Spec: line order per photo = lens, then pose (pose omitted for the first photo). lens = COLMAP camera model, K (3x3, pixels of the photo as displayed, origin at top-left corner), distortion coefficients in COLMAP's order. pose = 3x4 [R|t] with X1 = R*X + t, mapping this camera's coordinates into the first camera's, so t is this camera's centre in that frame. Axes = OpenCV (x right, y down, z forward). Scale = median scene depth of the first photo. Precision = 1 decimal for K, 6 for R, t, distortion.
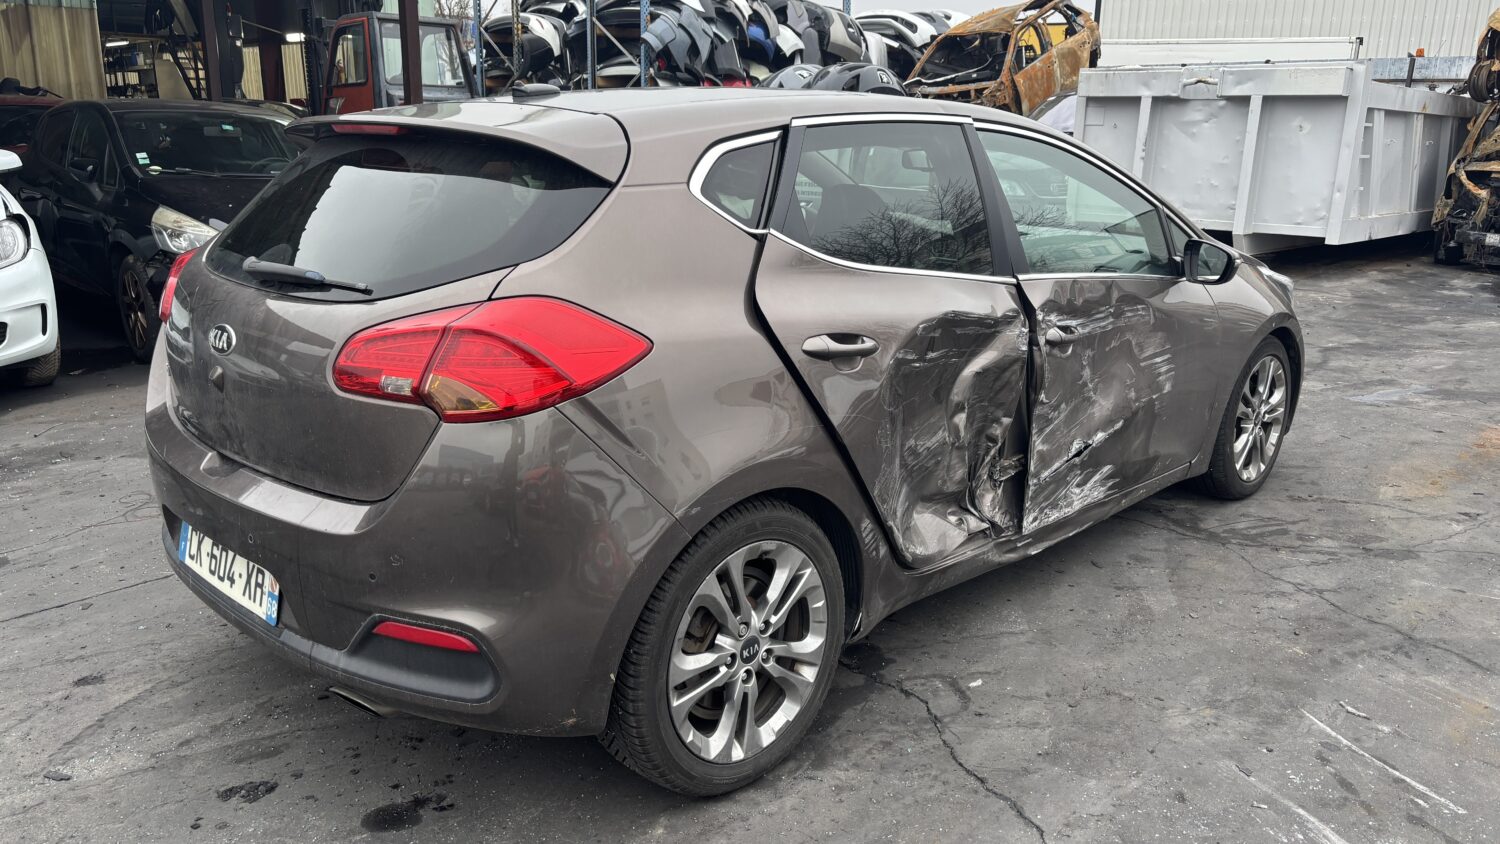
lens RADIAL K [[1139.8, 0, 752.4], [0, 1139.8, 423.5], [0, 0, 1]] dist [0.036895, -0.020719]
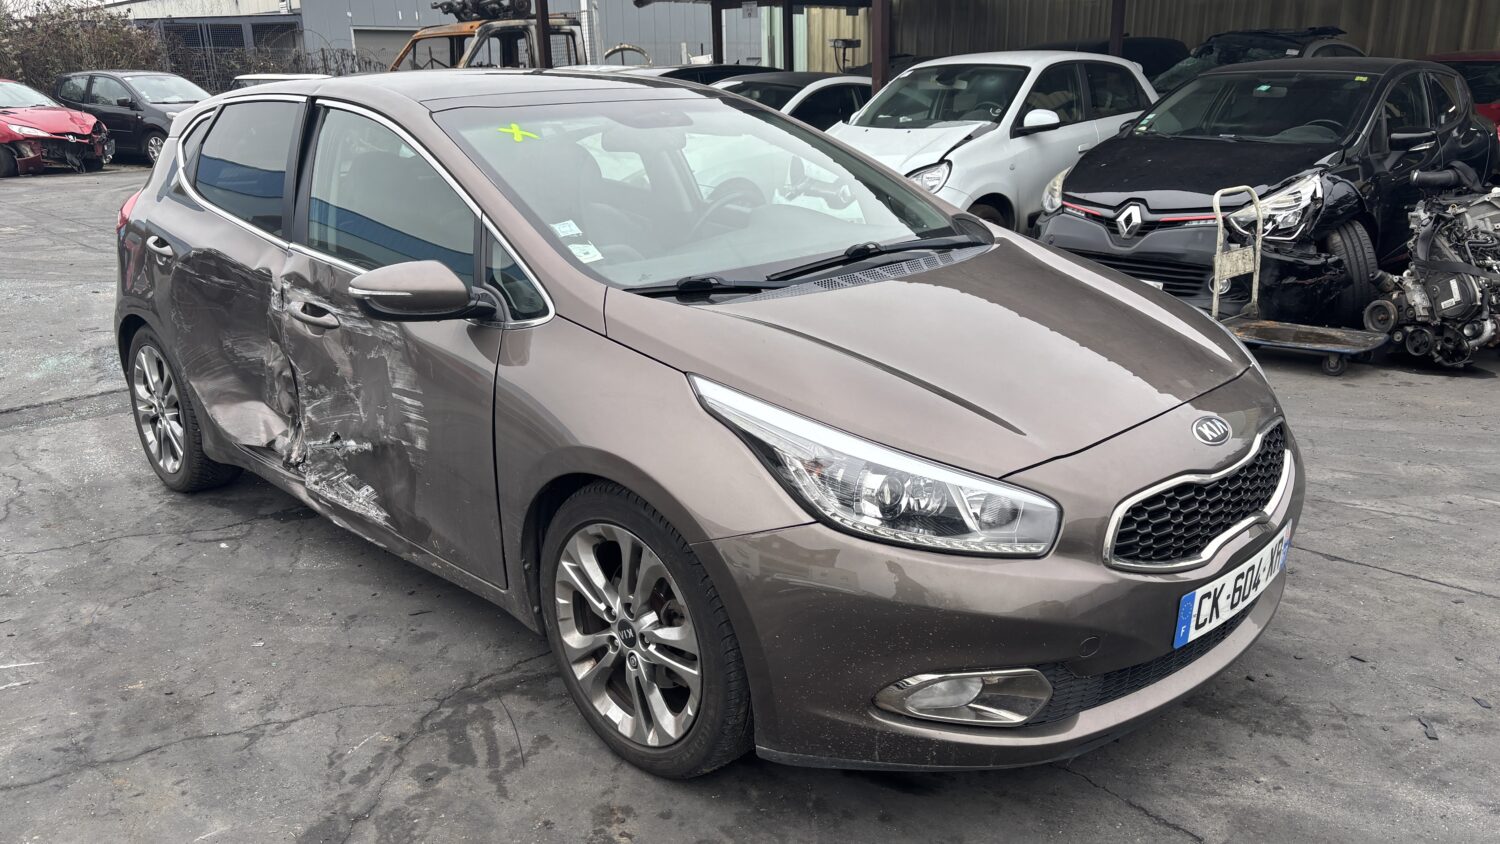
lens RADIAL K [[1139.8, 0, 747.9], [0, 1139.8, 417.9], [0, 0, 1]] dist [0.036895, -0.020719]
pose [[-0.014424, 0.270379, -0.962646, 0.409099], [-0.236108, 0.934600, 0.266039, -0.113888], [0.971620, 0.231125, 0.050358, 0.436133]]
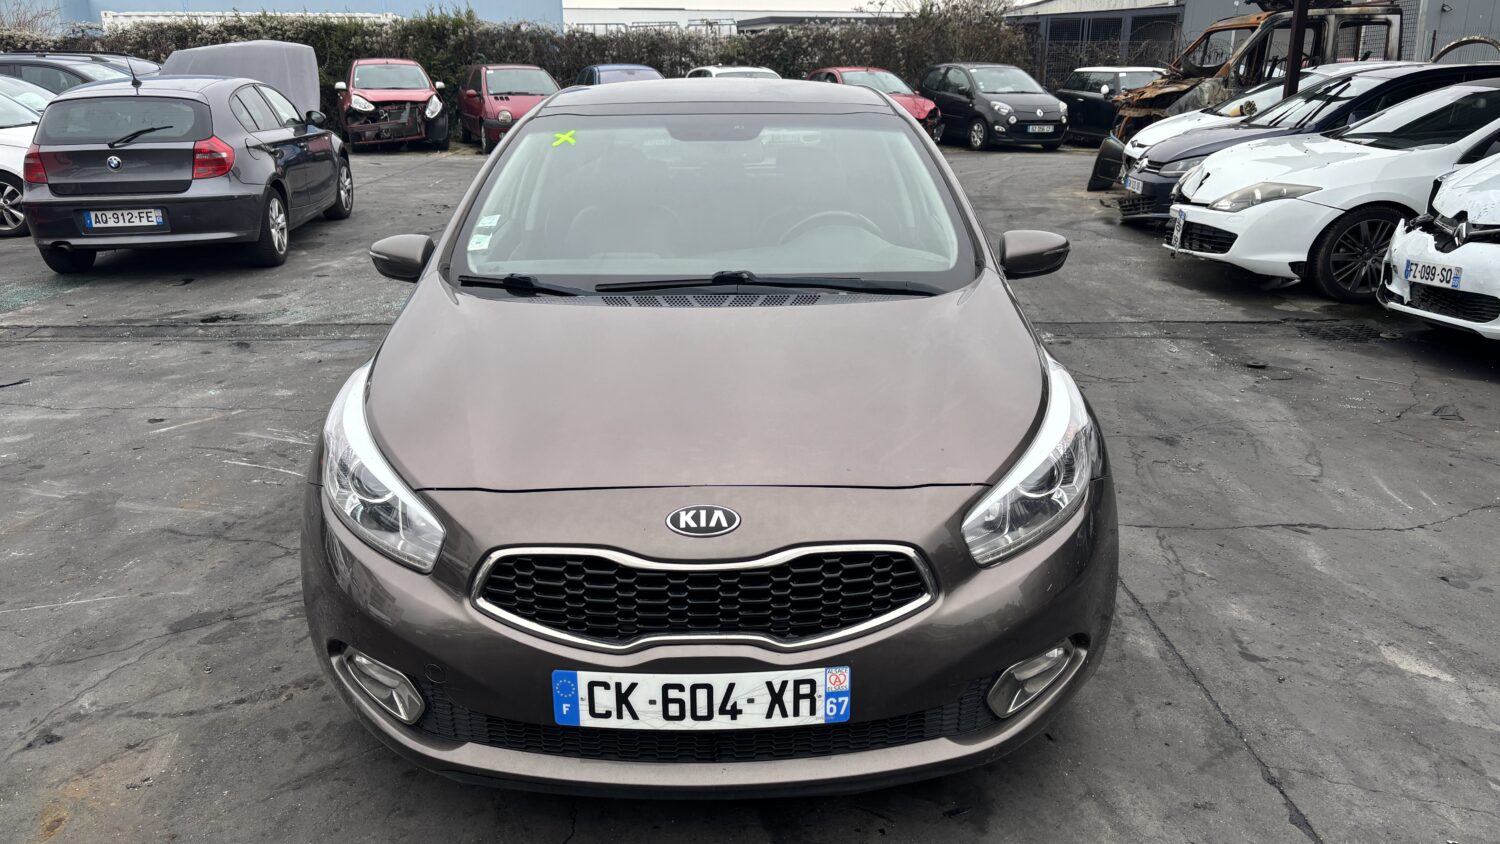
lens RADIAL K [[1139.8, 0, 739.2], [0, 1139.8, 427.4], [0, 0, 1]] dist [0.036895, -0.020719]
pose [[-0.710822, 0.190859, -0.676982, 0.315777], [-0.191448, 0.873643, 0.447321, -0.178471], [0.676816, 0.447572, -0.584465, 0.654206]]
